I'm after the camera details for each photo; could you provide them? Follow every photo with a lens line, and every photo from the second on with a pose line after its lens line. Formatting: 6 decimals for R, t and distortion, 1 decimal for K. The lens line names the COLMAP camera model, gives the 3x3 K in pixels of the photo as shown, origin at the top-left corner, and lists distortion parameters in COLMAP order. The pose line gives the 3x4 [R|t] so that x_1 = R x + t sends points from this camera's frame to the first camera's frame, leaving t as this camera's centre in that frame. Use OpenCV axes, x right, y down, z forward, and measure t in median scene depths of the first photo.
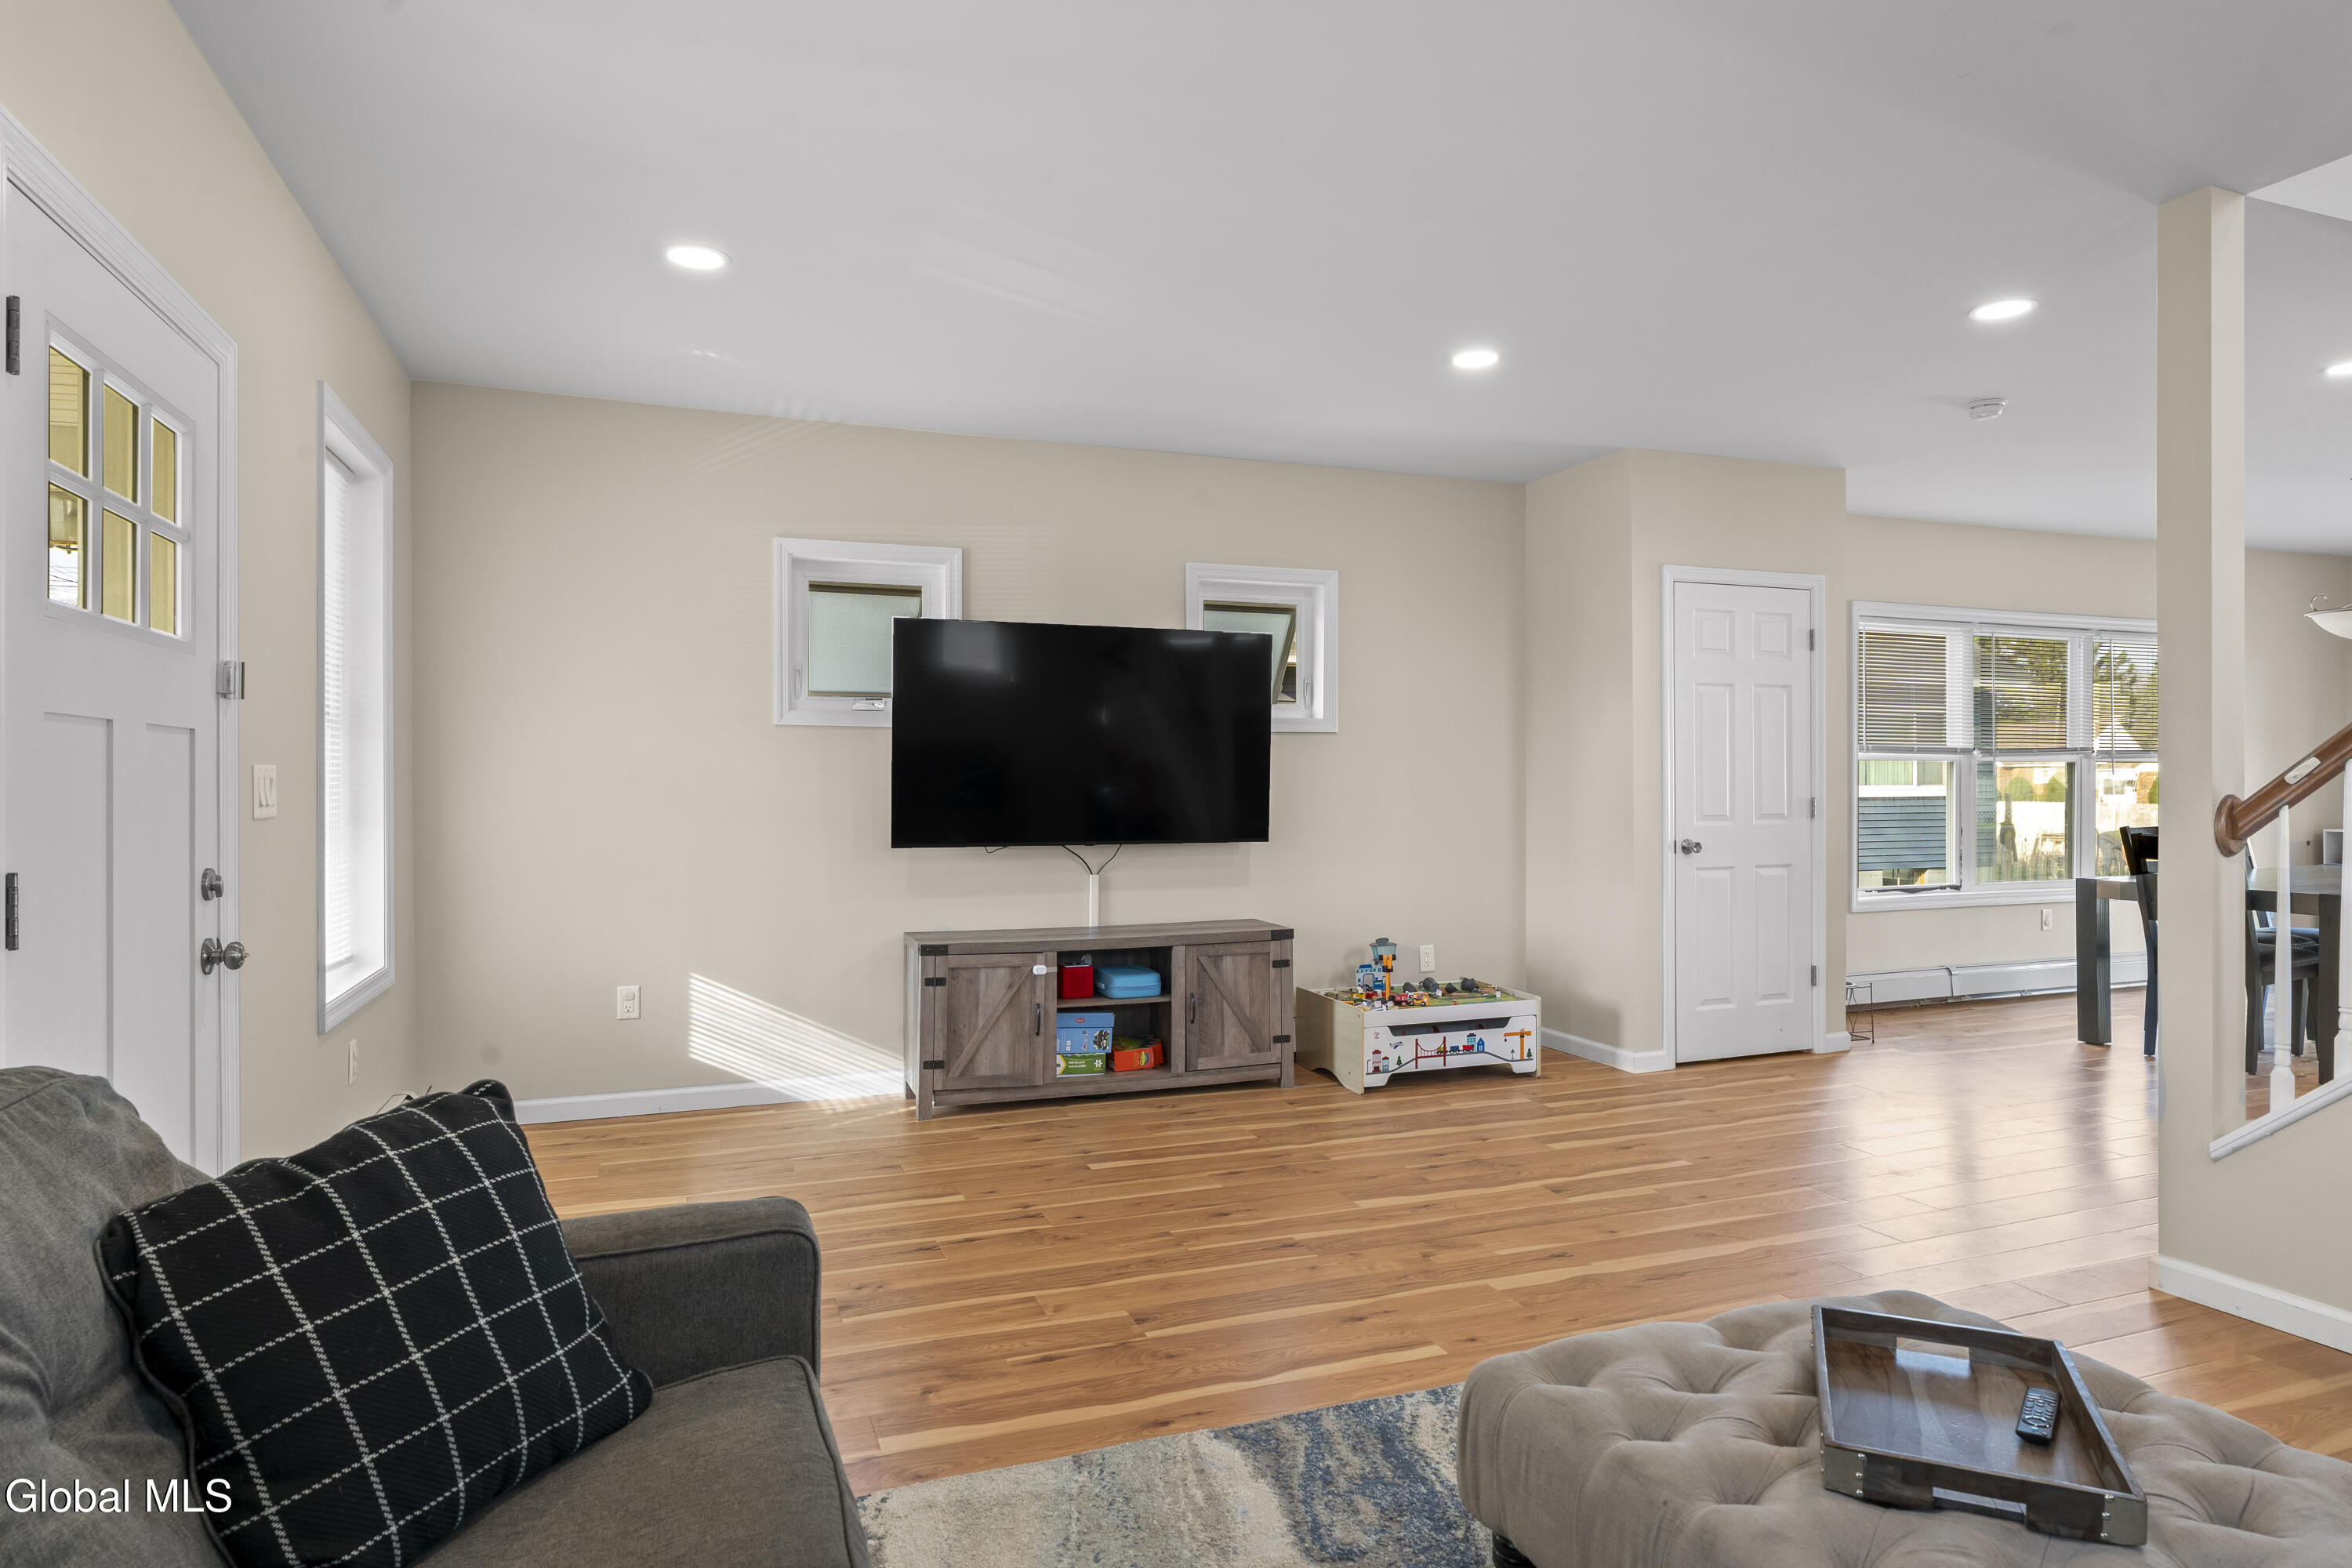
lens RADIAL K [[1301.0, 0, 1178.8], [0, 1301.0, 782.7], [0, 0, 1]] dist [-0.003946, -0.000134]
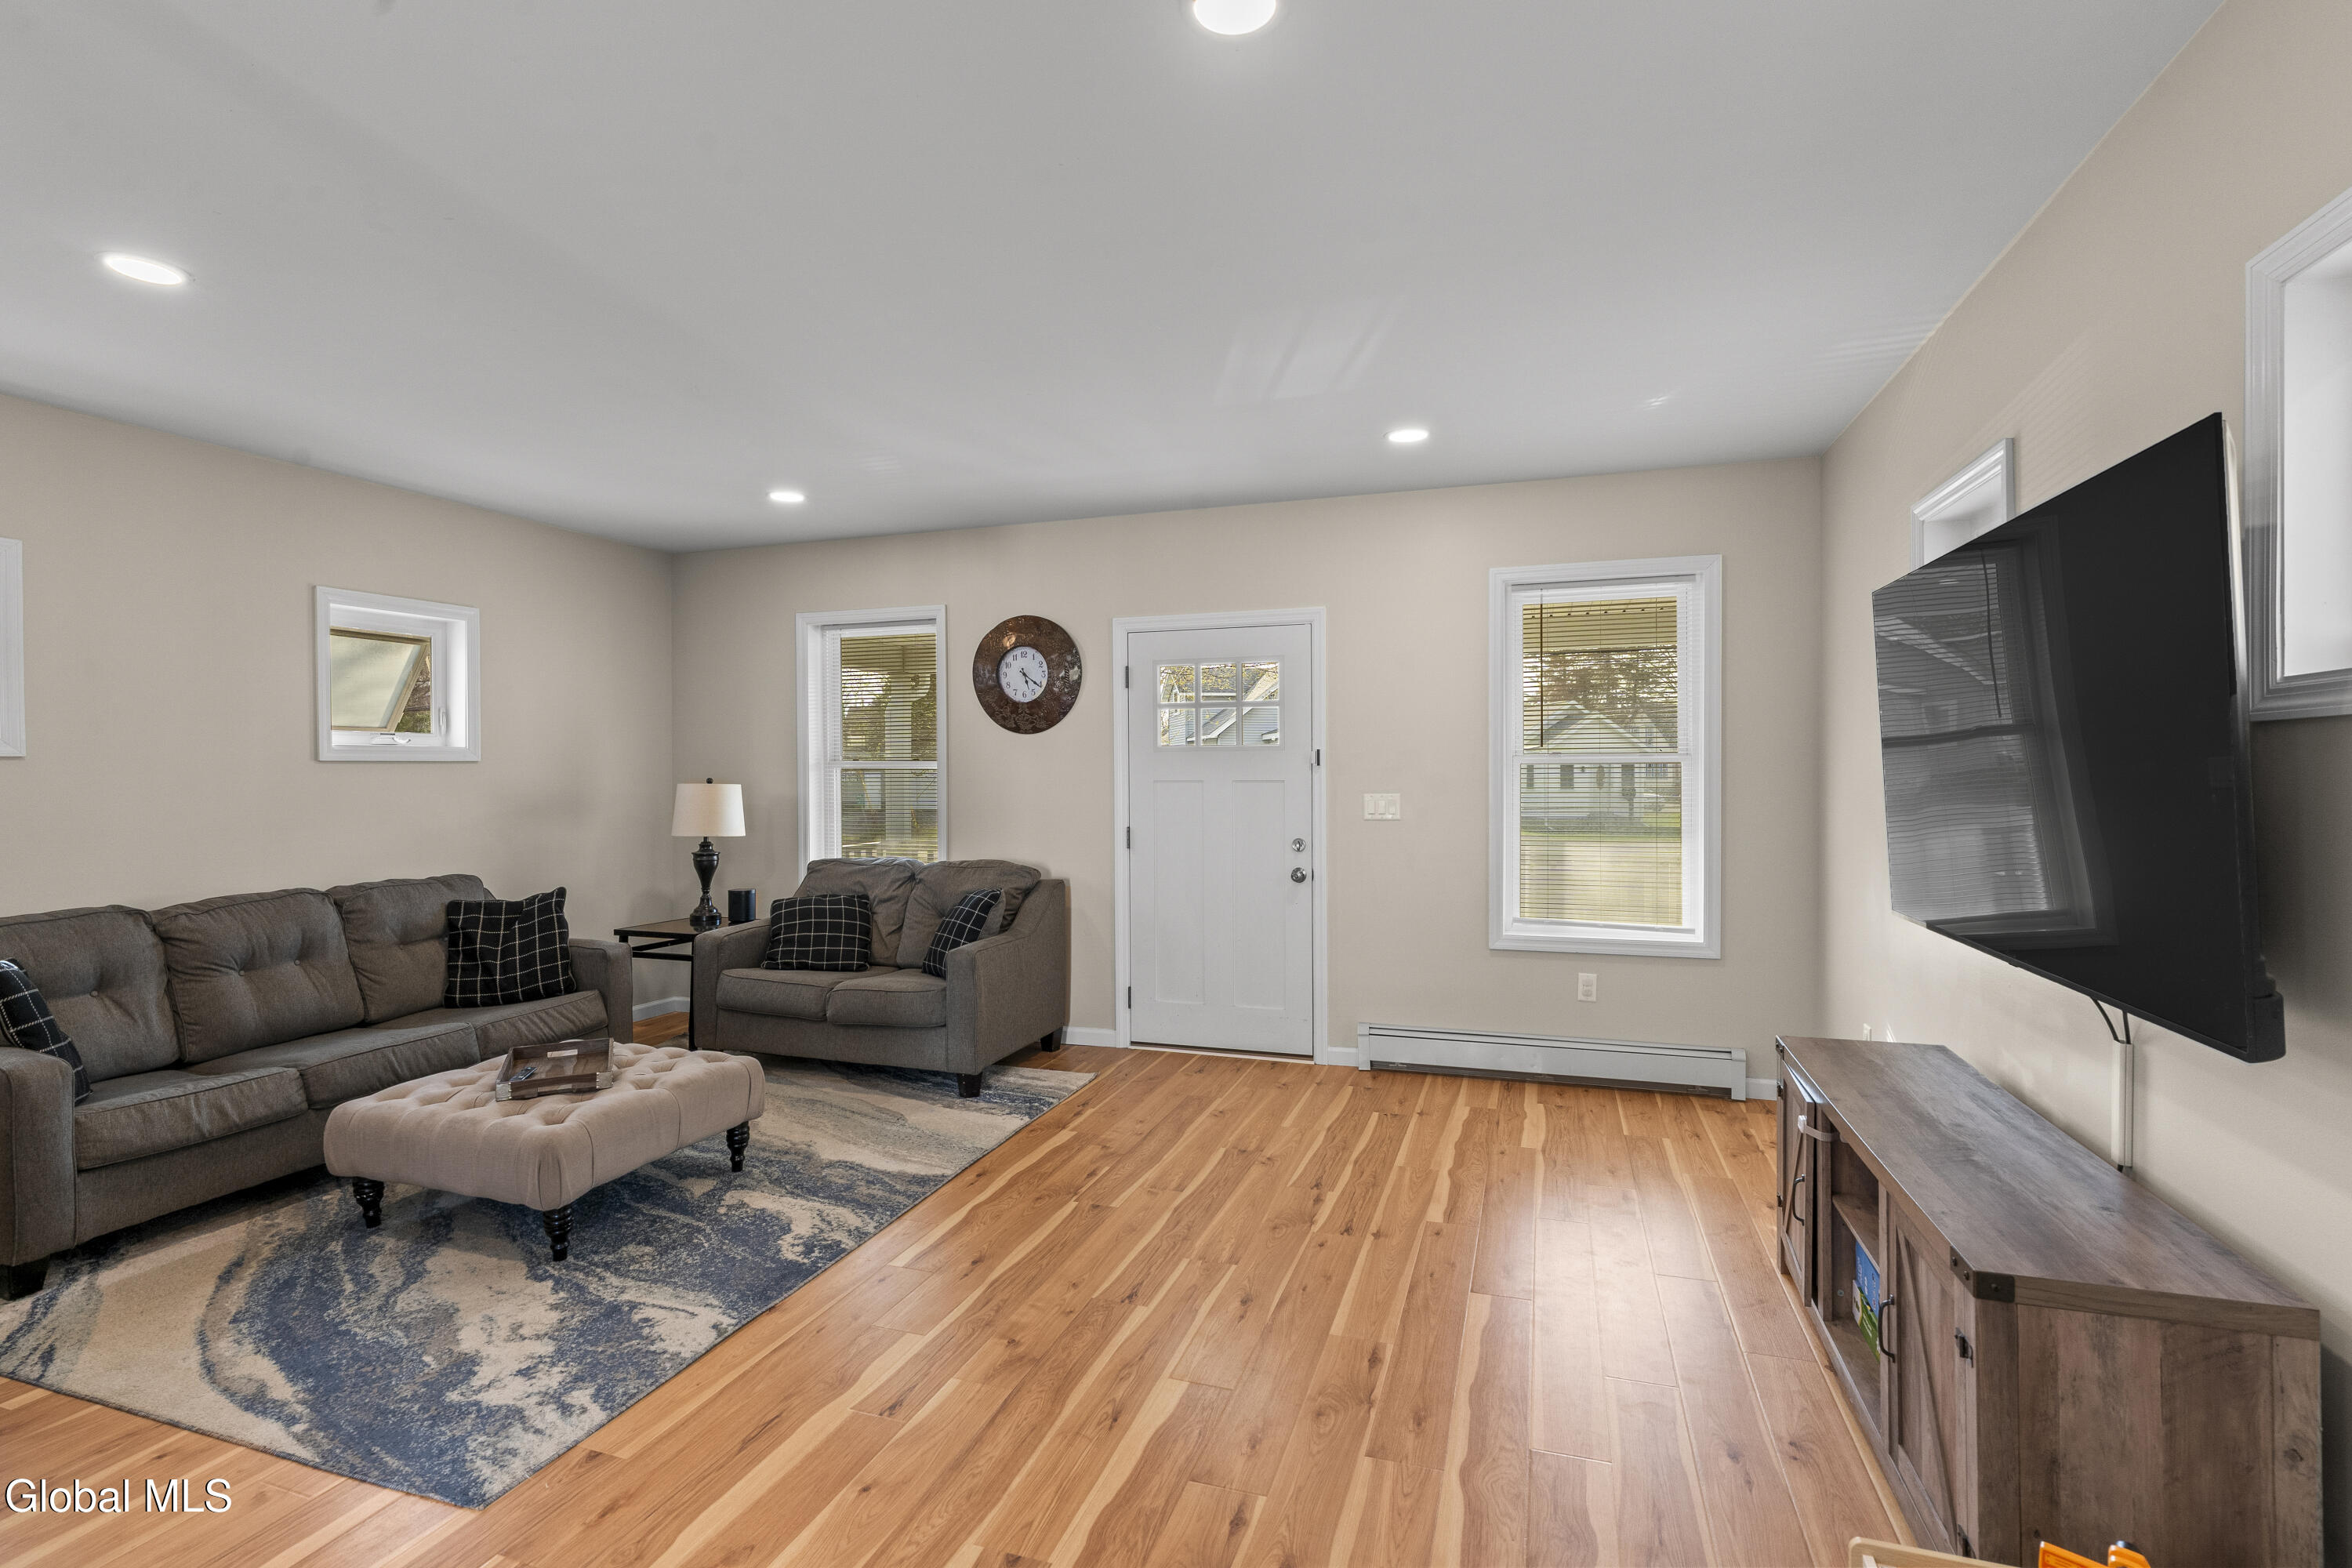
lens RADIAL K [[1108.6, 0, 1200.5], [0, 1108.6, 778.7], [0, 0, 1]] dist [-0.007709, 0.002015]
pose [[-0.618217, 0.010076, -0.785943, 0.549689], [0.004509, 0.999947, 0.009273, -0.036323], [0.785994, 0.002189, -0.618230, 1.206551]]
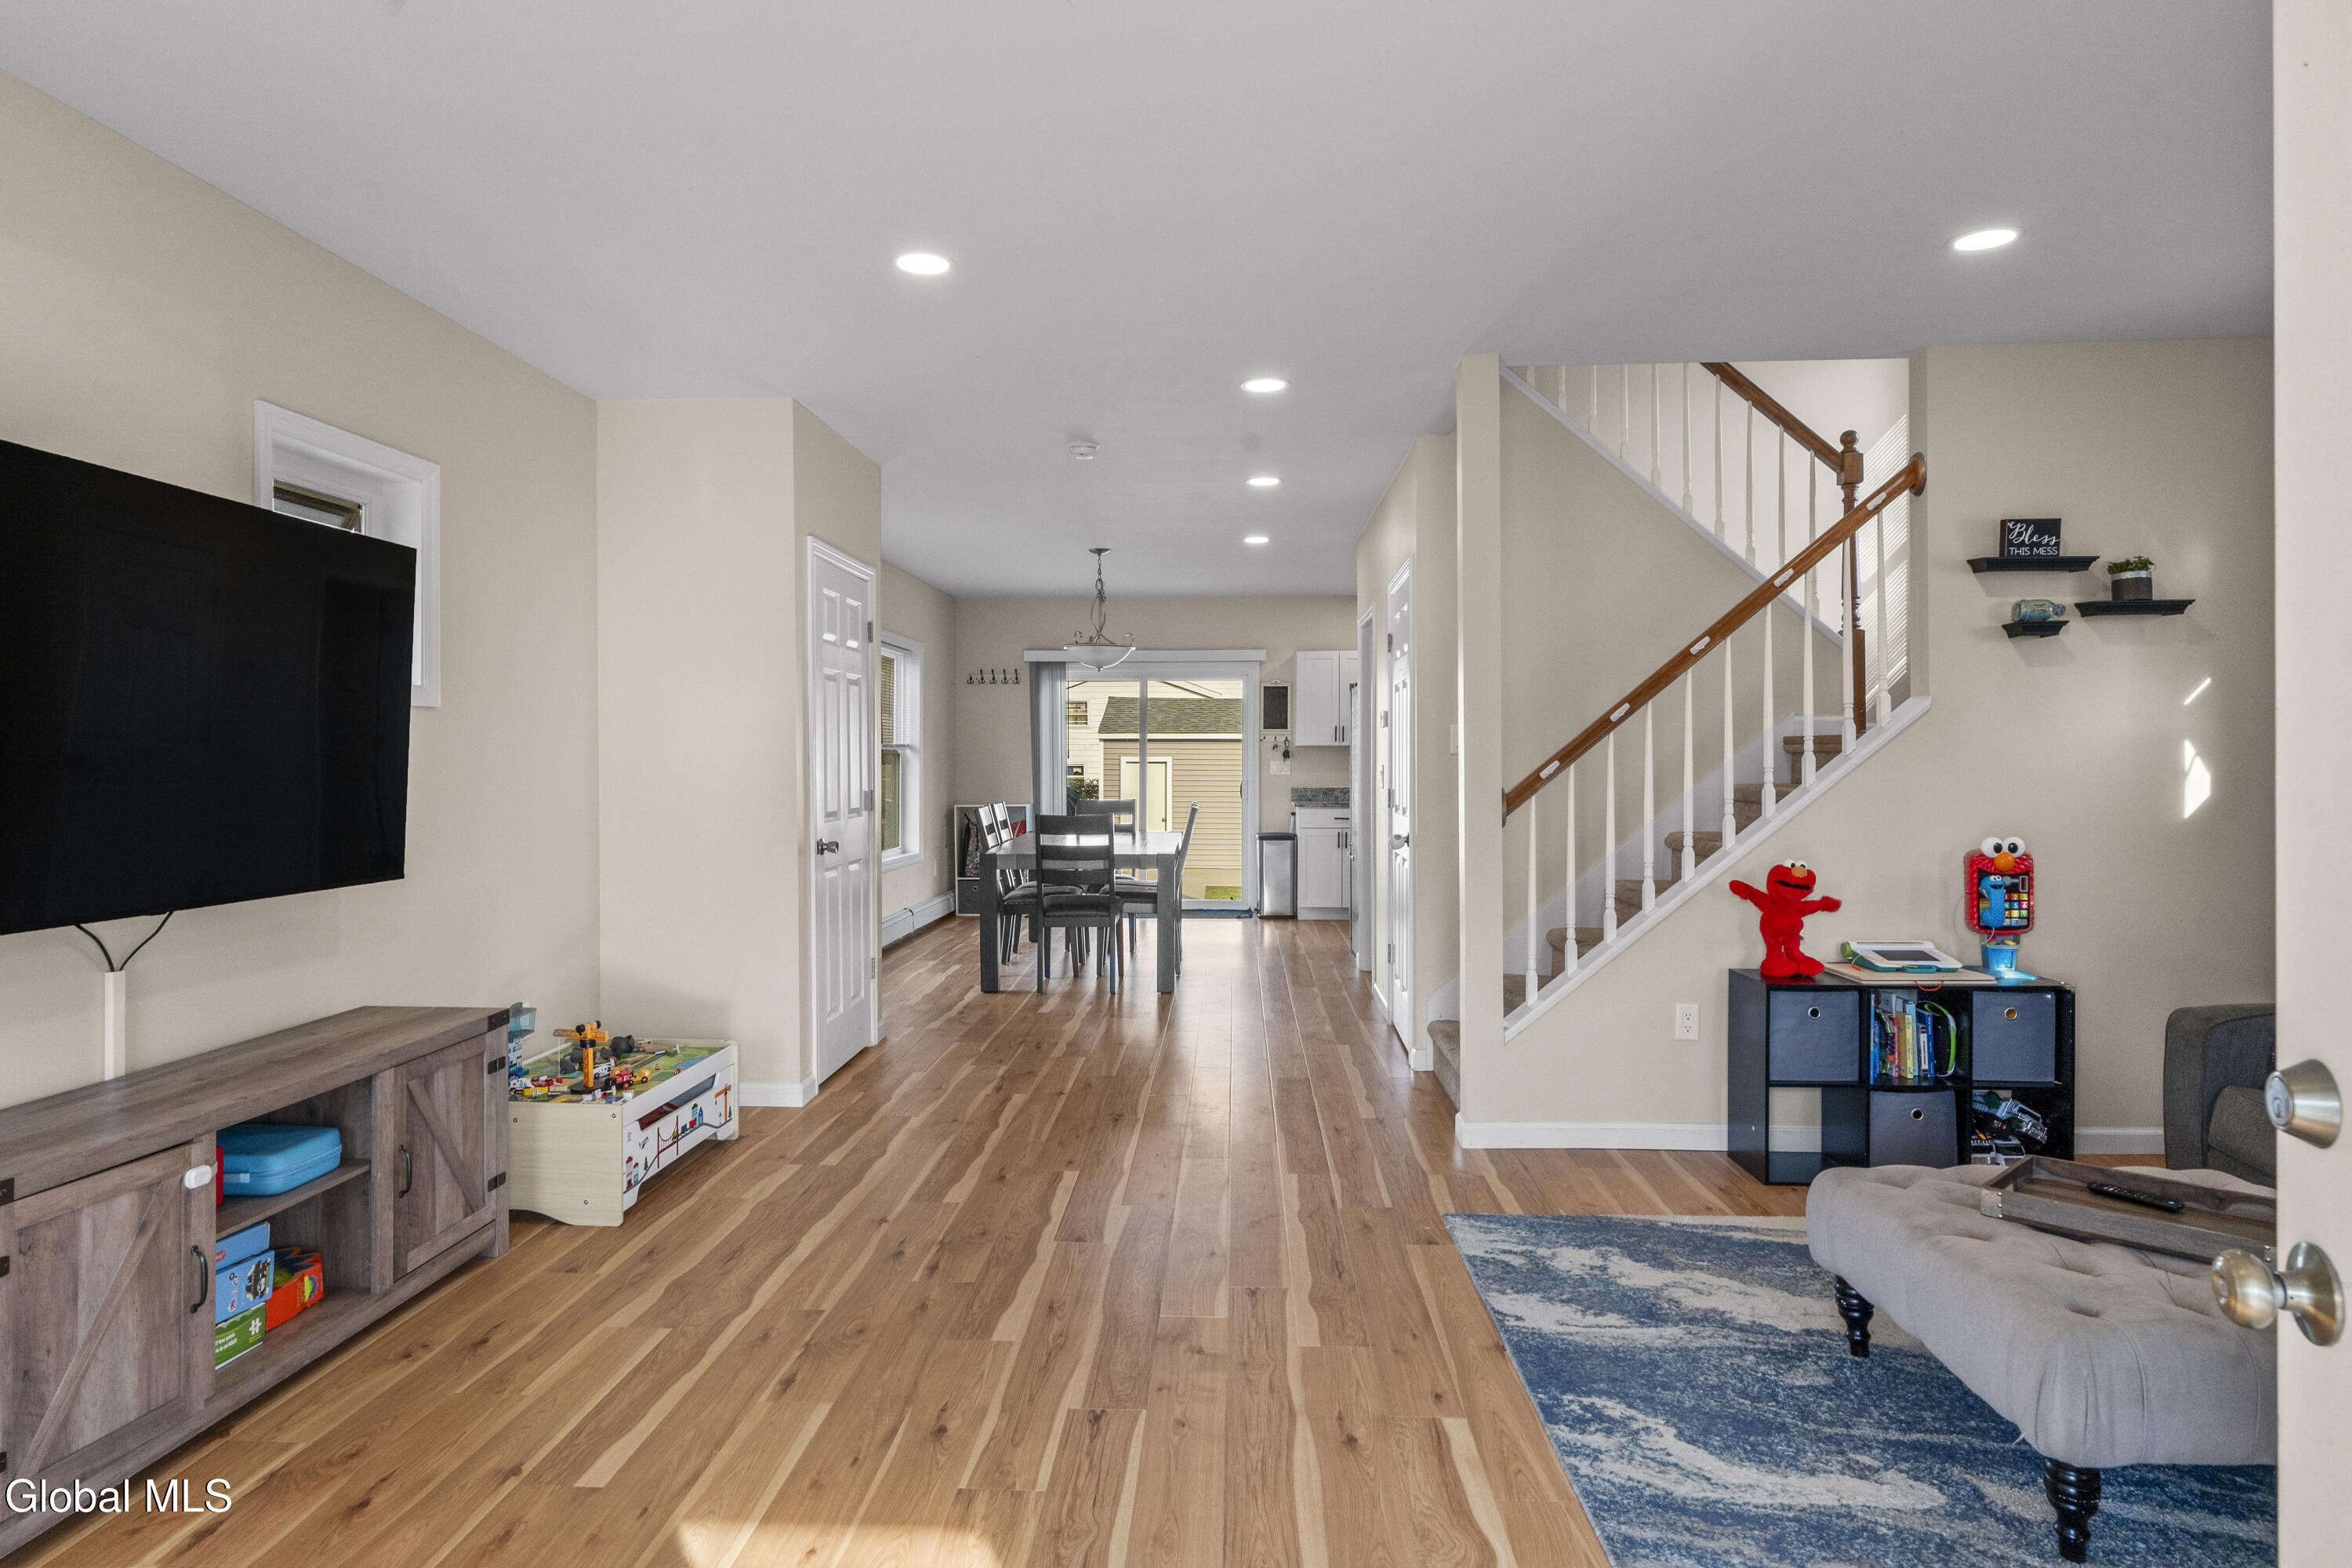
lens RADIAL K [[1301.0, 0, 1153.2], [0, 1301.0, 770.3], [0, 0, 1]] dist [-0.003946, -0.000134]
pose [[0.412109, -0.006393, 0.911112, -0.440723], [0.002928, 0.999980, 0.005693, -0.012142], [-0.911130, 0.000322, 0.412119, 0.514541]]
